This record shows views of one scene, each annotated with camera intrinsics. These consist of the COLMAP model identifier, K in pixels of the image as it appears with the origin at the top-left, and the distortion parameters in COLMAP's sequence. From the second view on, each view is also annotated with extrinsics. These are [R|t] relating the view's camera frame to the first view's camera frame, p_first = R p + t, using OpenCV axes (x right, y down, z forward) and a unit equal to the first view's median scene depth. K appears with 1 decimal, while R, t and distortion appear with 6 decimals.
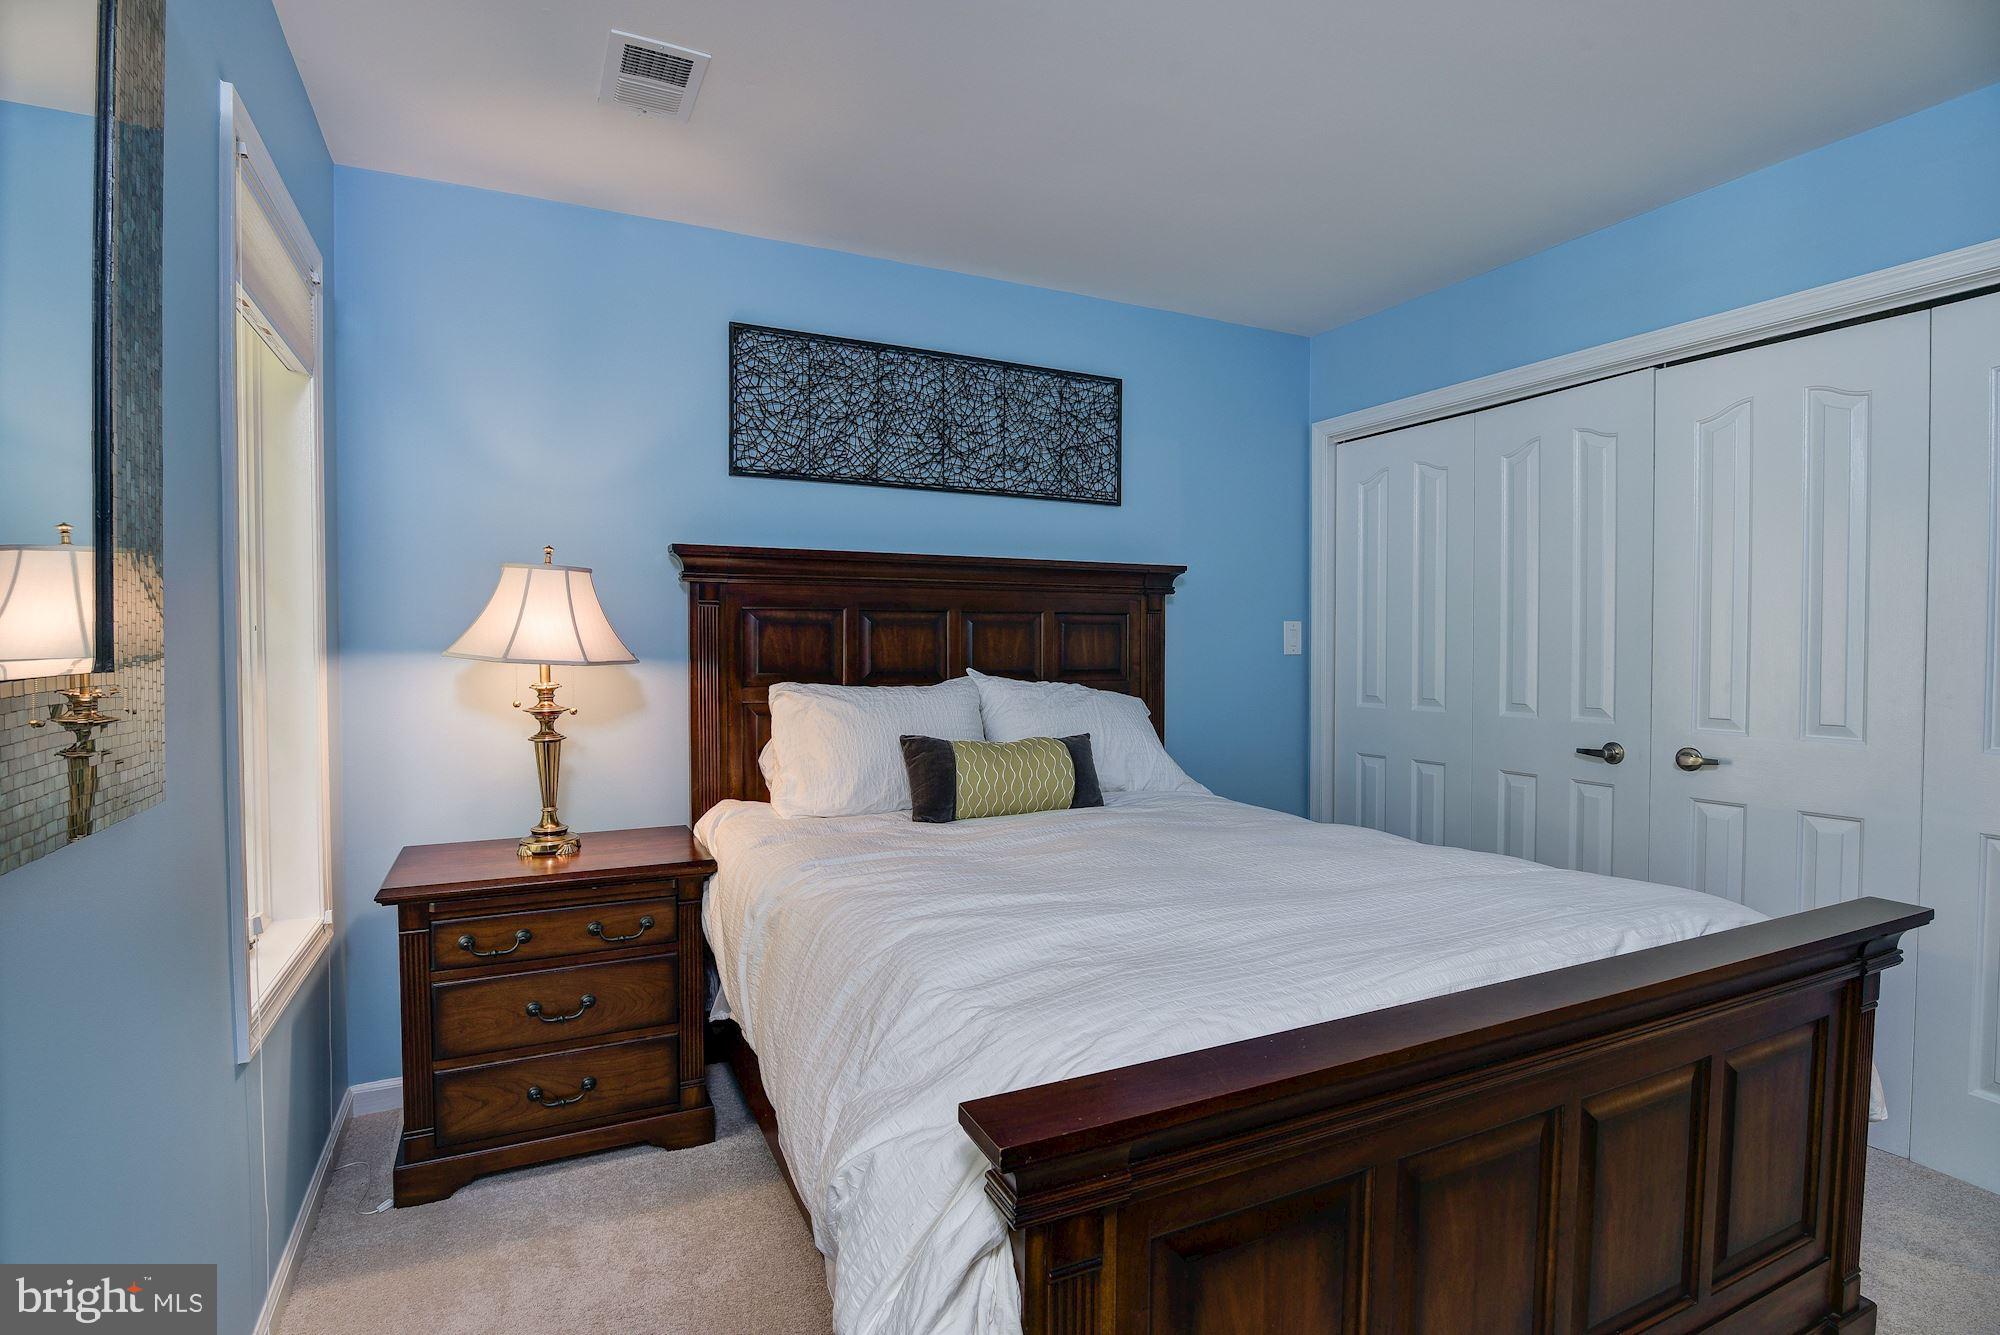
lens RADIAL K [[997.0, 0, 1000.0], [0, 997.0, 667.5], [0, 0, 1]] dist [-0.001267, -0.000139]
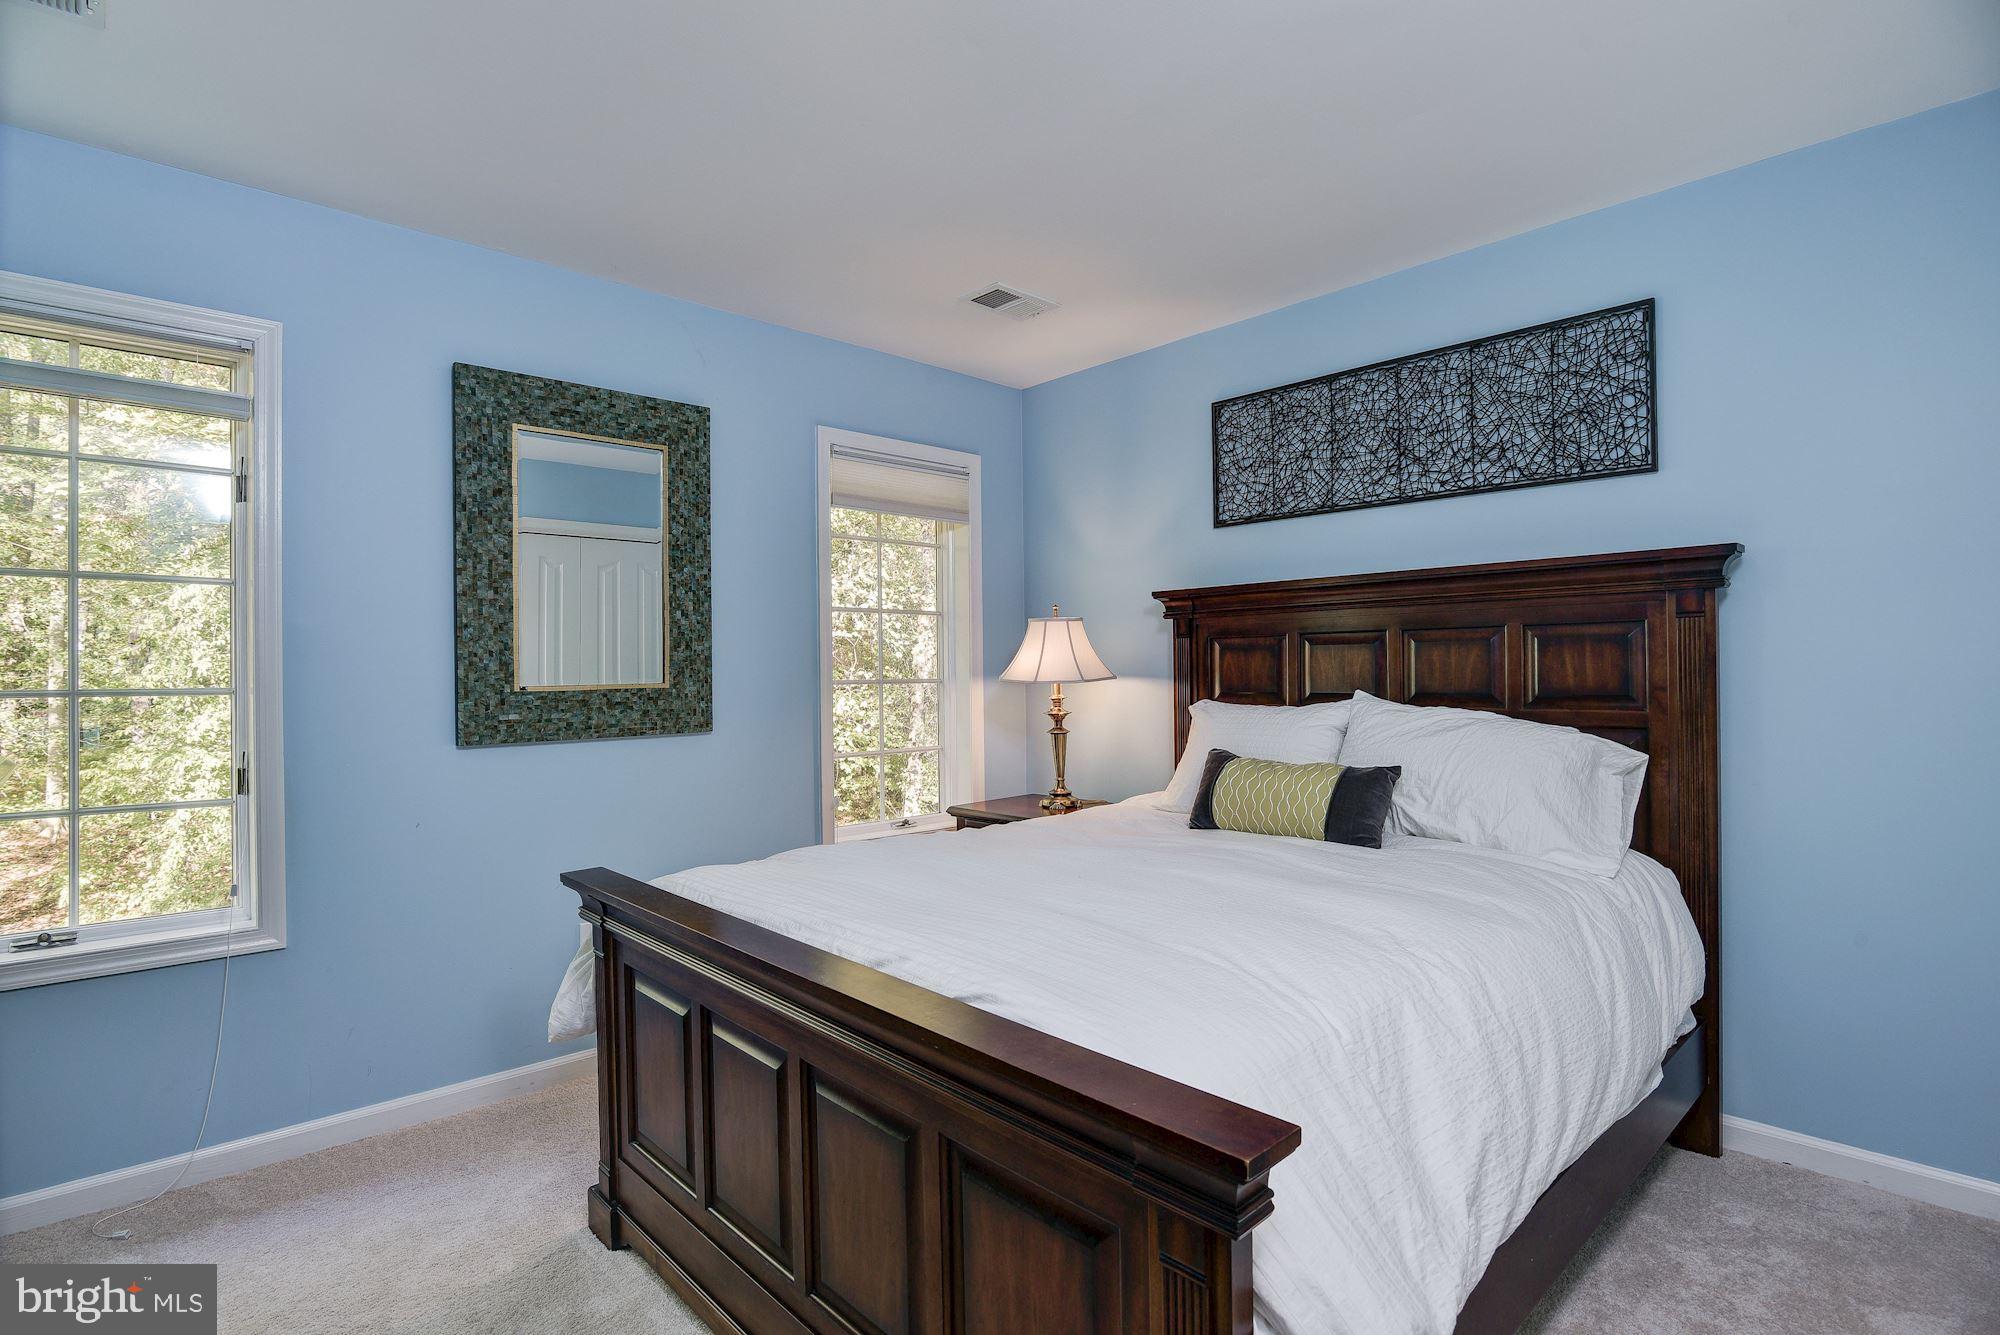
lens RADIAL K [[997.0, 0, 1000.0], [0, 997.0, 667.5], [0, 0, 1]] dist [-0.001267, -0.000139]
pose [[0.286660, -0.006856, -0.958008, 0.748693], [-0.009380, 0.999906, -0.009962, -0.008017], [0.957986, 0.011842, 0.286569, 0.370219]]
